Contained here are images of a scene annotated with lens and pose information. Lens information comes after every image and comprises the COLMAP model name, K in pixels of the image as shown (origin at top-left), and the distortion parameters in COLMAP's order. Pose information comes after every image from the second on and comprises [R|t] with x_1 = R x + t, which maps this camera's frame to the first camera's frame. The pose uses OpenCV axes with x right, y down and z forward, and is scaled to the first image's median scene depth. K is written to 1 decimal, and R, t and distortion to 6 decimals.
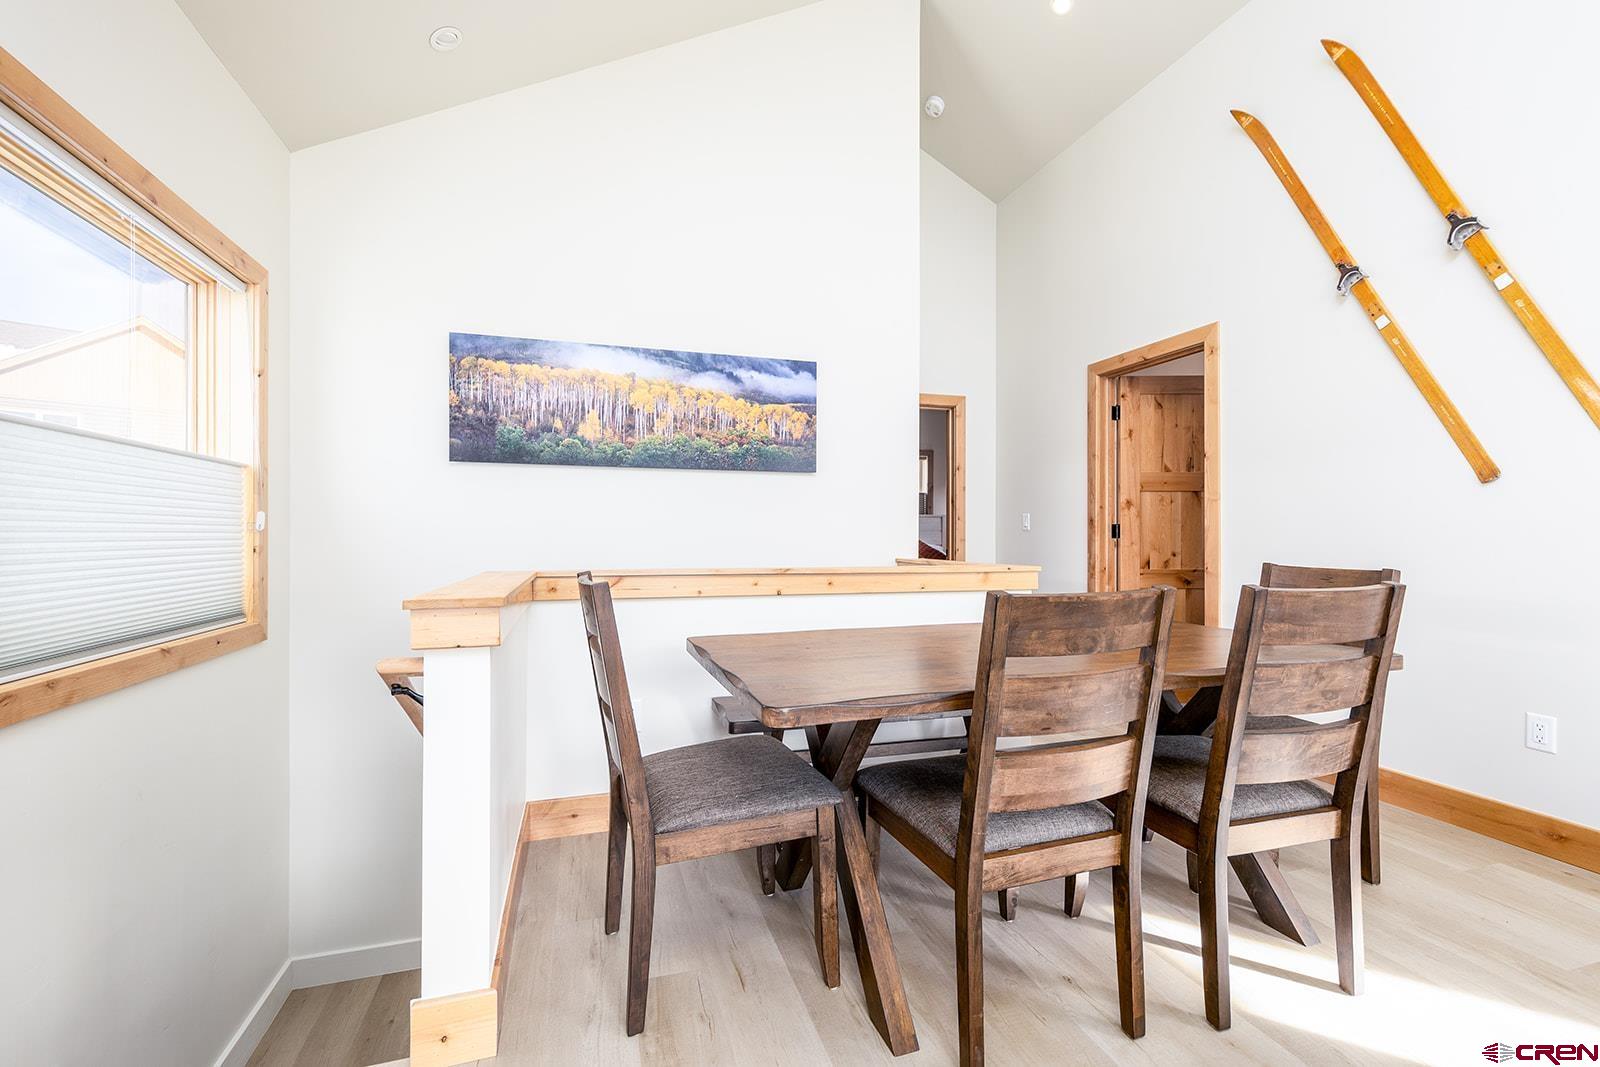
lens RADIAL K [[684.5, 0, 808.4], [0, 684.5, 530.7], [0, 0, 1]] dist [0.009921, 0.000123]
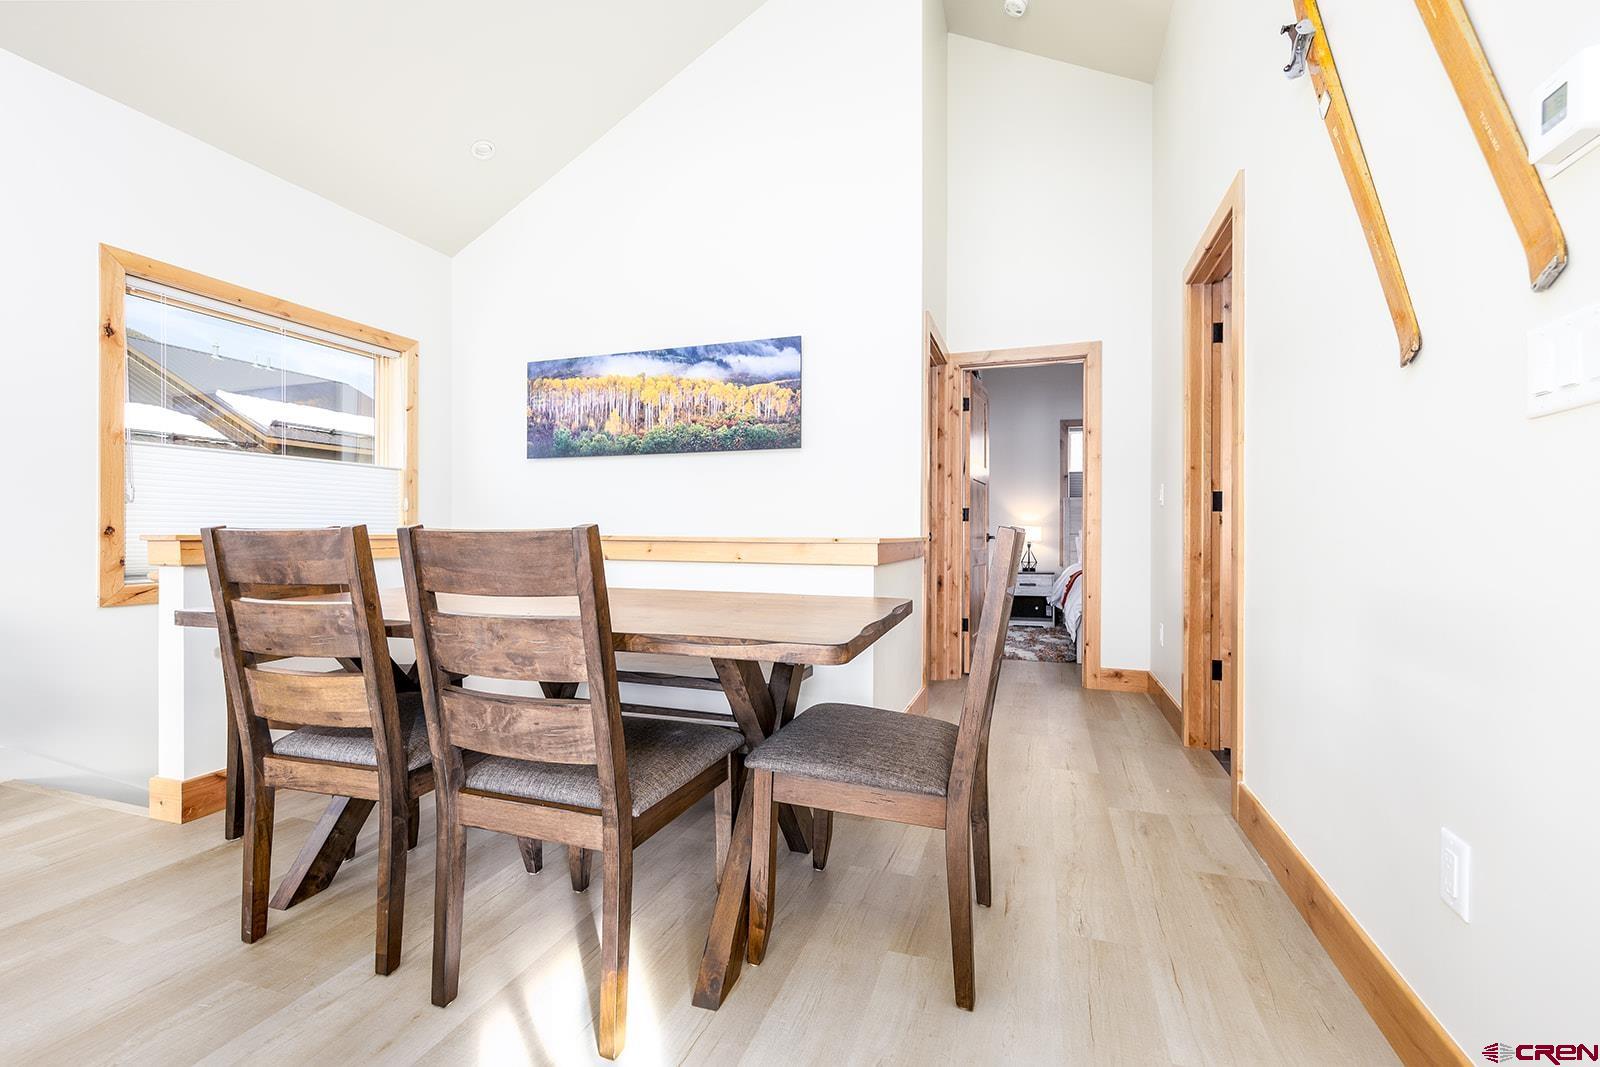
lens RADIAL K [[684.5, 0, 808.4], [0, 684.5, 530.7], [0, 0, 1]] dist [0.009921, 0.000123]
pose [[0.801652, -0.001132, -0.597791, 0.649548], [0.002405, 0.999996, 0.001330, 0.034986], [0.597787, -0.002504, 0.801651, 0.231628]]
